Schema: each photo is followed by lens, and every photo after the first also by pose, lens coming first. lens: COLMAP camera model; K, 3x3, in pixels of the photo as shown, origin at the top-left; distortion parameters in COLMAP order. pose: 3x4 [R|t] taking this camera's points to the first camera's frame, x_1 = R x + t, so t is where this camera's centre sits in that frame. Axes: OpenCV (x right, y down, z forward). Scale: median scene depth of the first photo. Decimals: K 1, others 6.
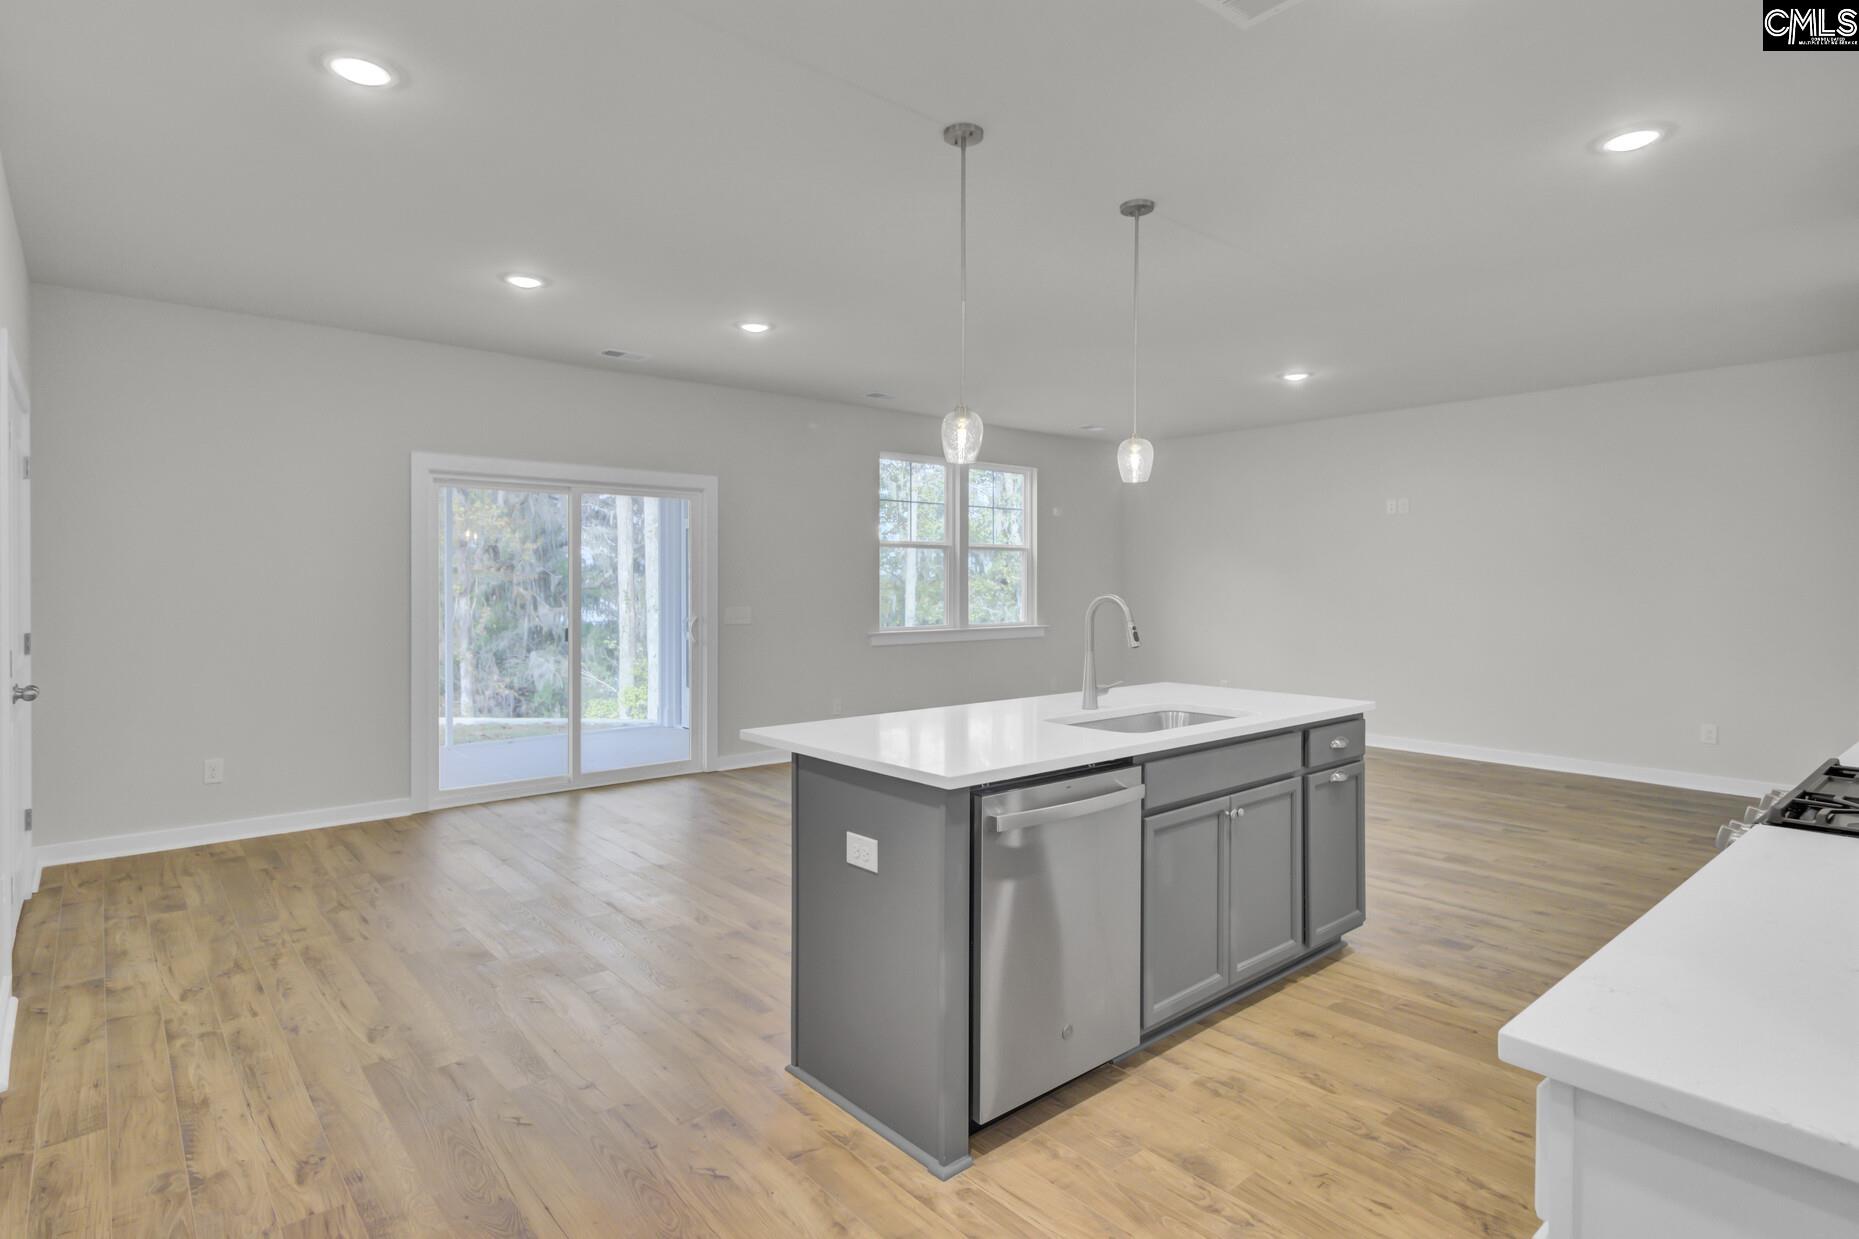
lens RADIAL K [[963.5, 0, 925.7], [0, 963.5, 616.6], [0, 0, 1]] dist [0.015894, -0.006755]
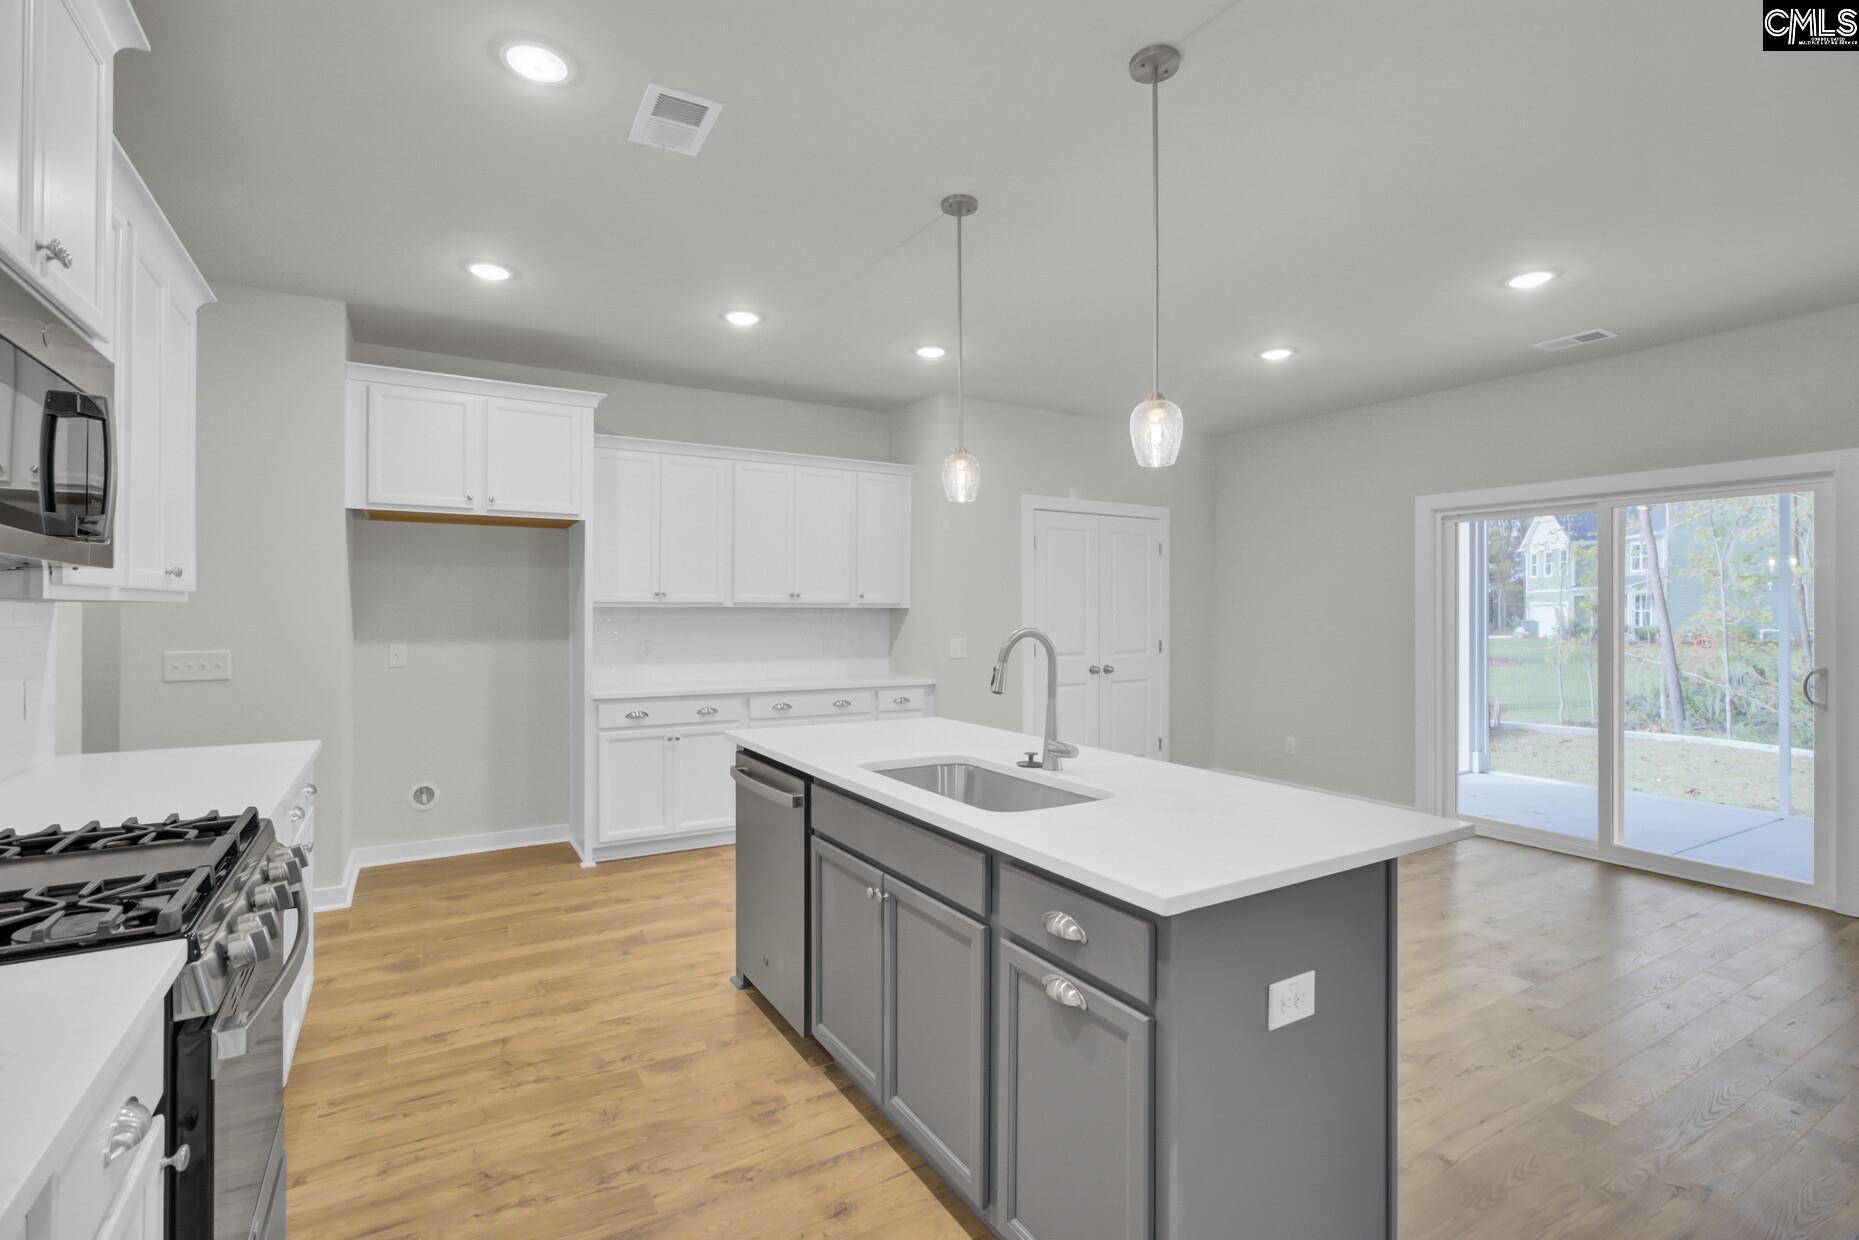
lens RADIAL K [[870.9, 0, 916.6], [0, 870.9, 608.6], [0, 0, 1]] dist [-0.004604, 0.004568]
pose [[-0.185906, -0.007999, -0.982535, 0.562360], [-0.039606, 0.999215, -0.000641, -0.018788], [0.981769, 0.038795, -0.186077, 0.626704]]
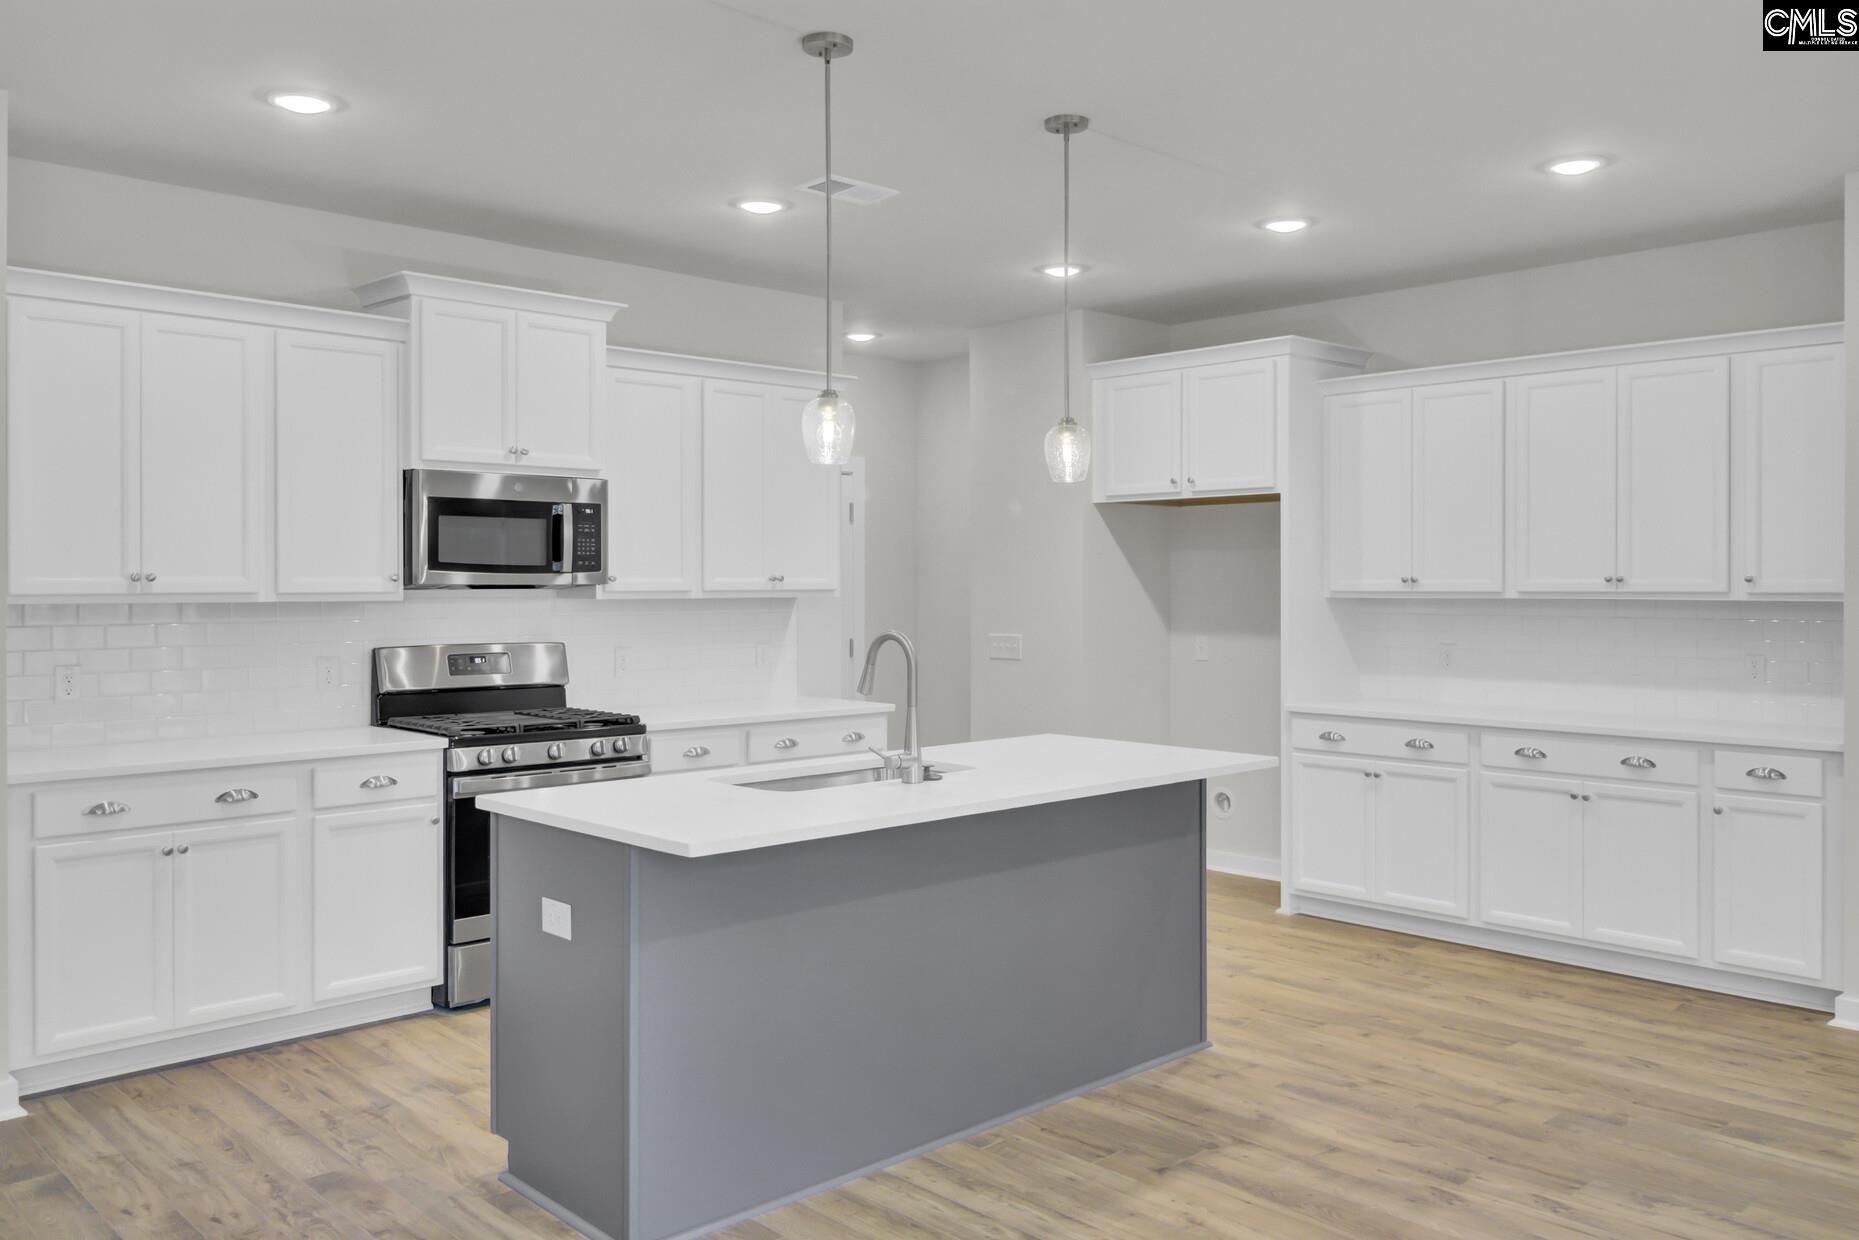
lens RADIAL K [[1462.7, 0, 917.8], [0, 1462.7, 594.3], [0, 0, 1]] dist [0.034580, -0.029369]
pose [[-0.999397, -0.001825, -0.034663, 0.135927], [-0.003357, 0.999018, 0.044185, -0.061322], [0.034549, 0.044275, -0.998422, 1.298691]]
